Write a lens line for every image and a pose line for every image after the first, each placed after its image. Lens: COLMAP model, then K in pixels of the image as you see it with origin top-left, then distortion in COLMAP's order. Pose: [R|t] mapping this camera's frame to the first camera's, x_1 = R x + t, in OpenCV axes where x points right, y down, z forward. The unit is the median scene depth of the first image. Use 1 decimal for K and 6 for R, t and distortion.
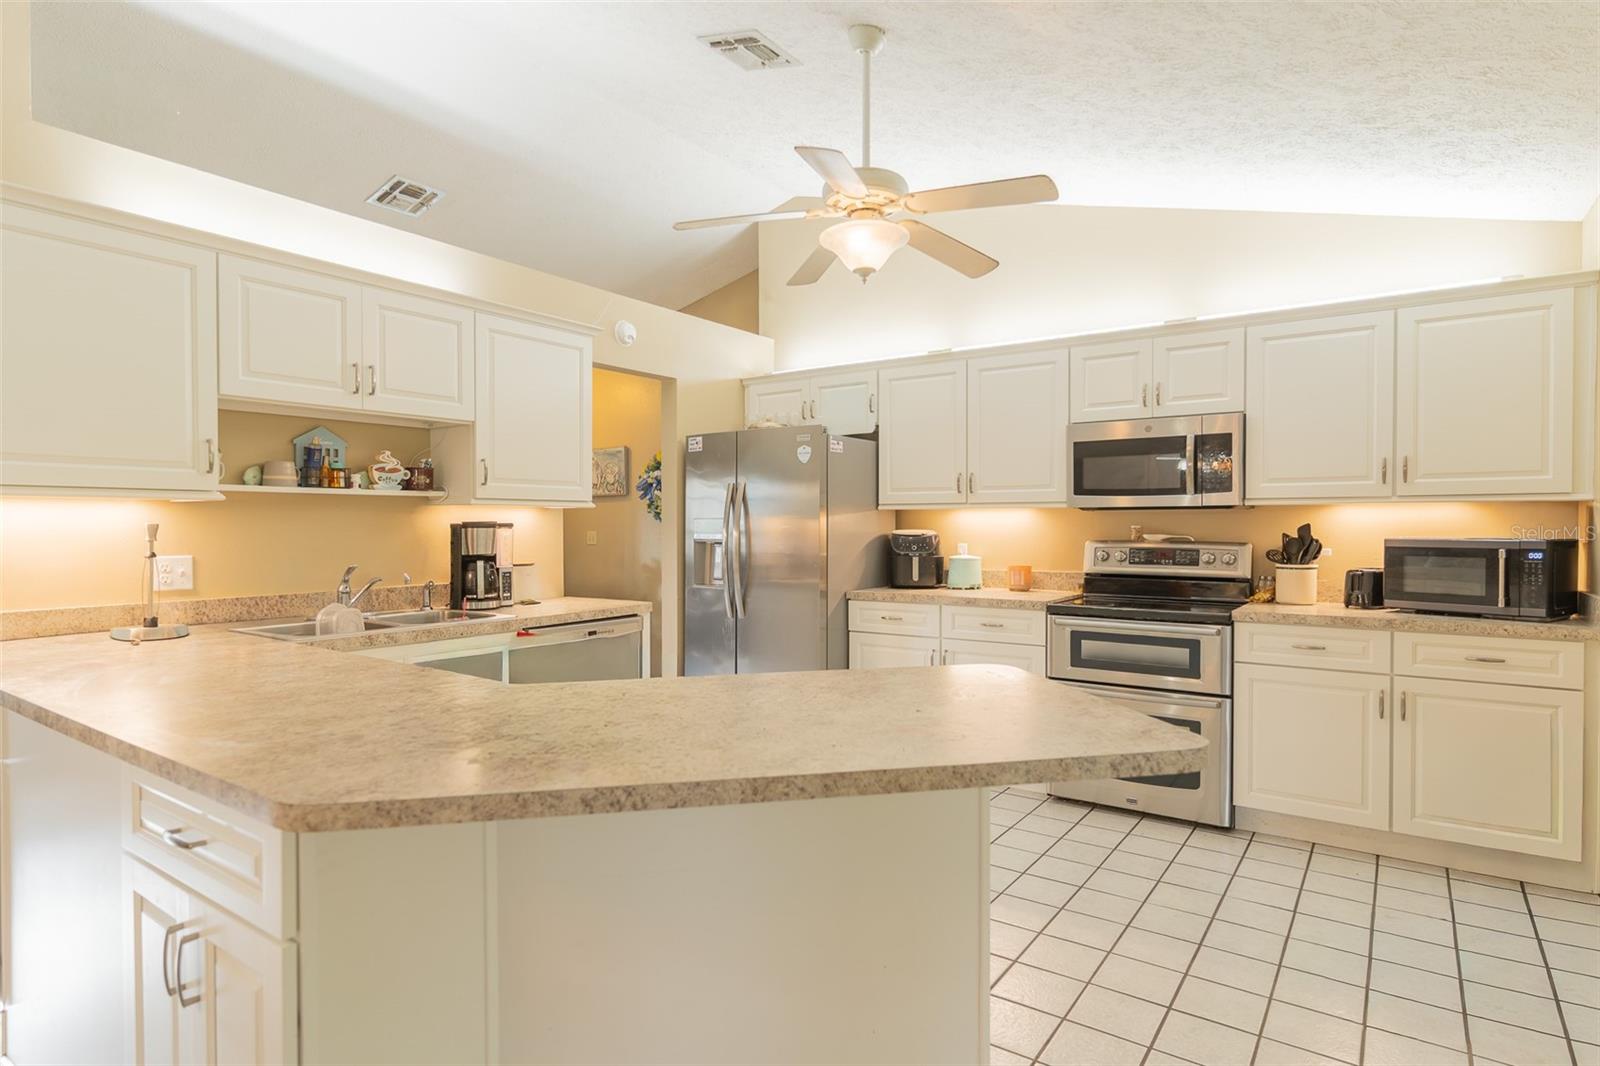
lens RADIAL K [[865.3, 0, 800.3], [0, 865.3, 530.9], [0, 0, 1]] dist [0.000452, -0.000038]
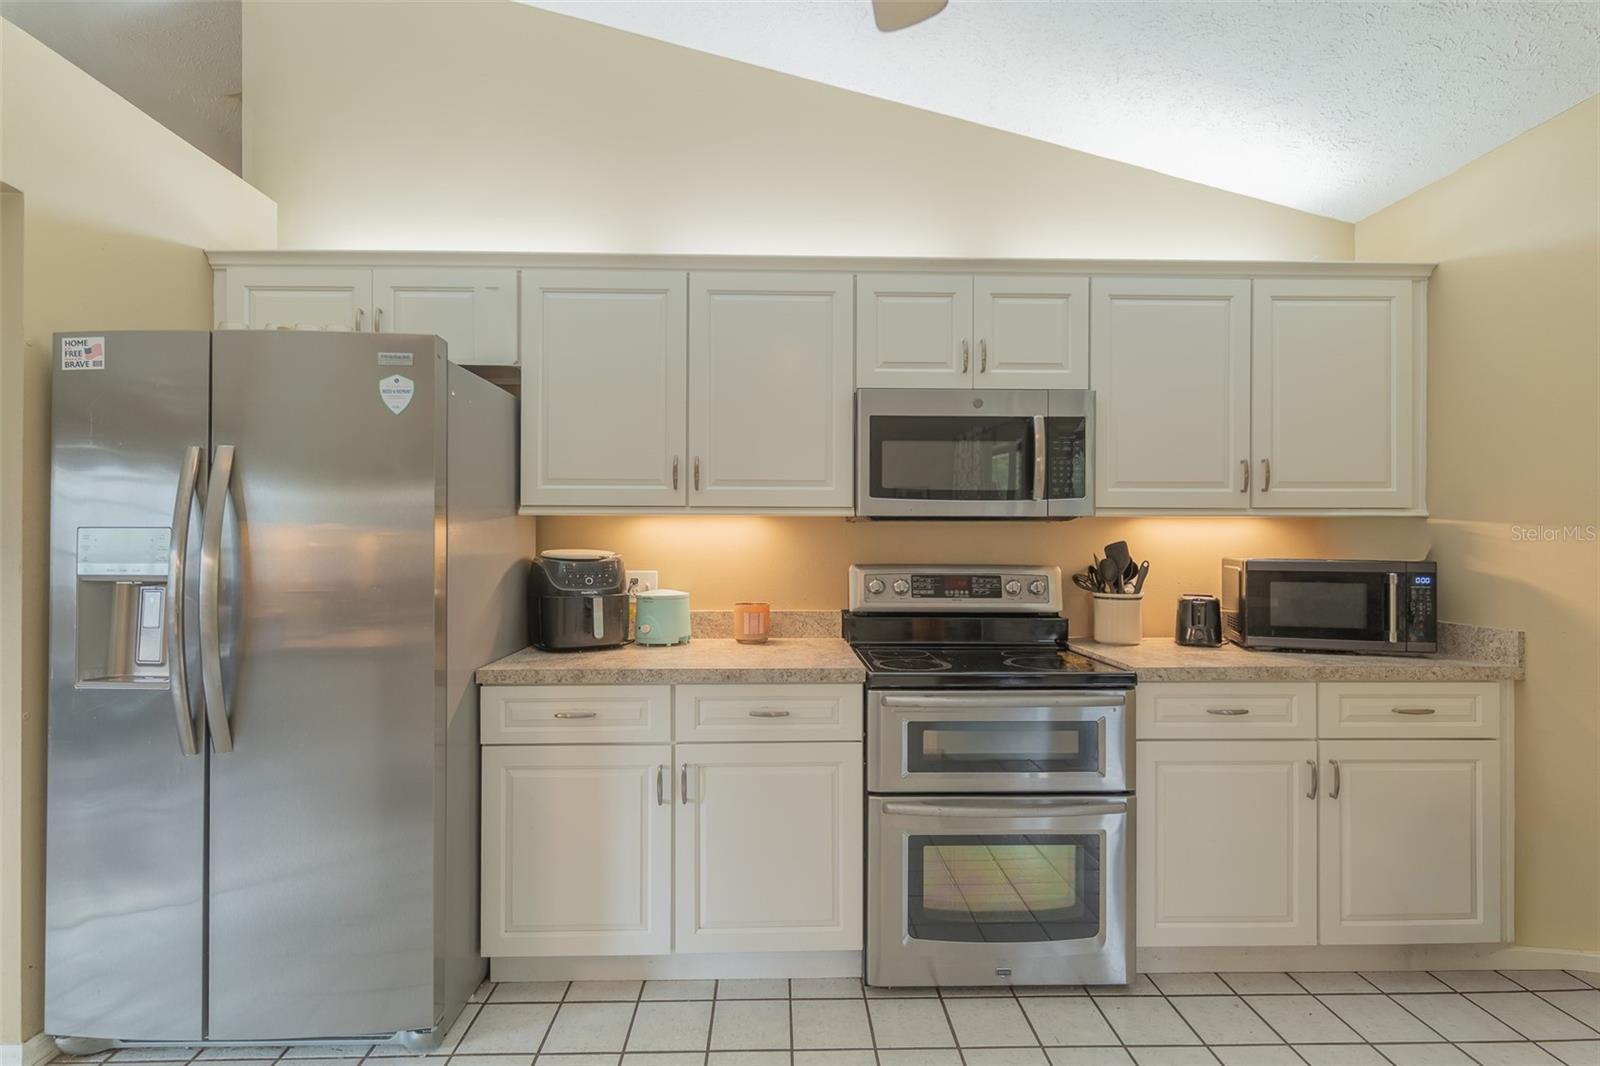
lens RADIAL K [[765.0, 0, 792.1], [0, 765.0, 535.9], [0, 0, 1]] dist [-0.001909, 0.001479]
pose [[0.804392, 0.004636, 0.594081, -0.072985], [0.001370, 0.999952, -0.009658, -0.006398], [-0.594097, 0.008583, 0.804348, 0.558876]]
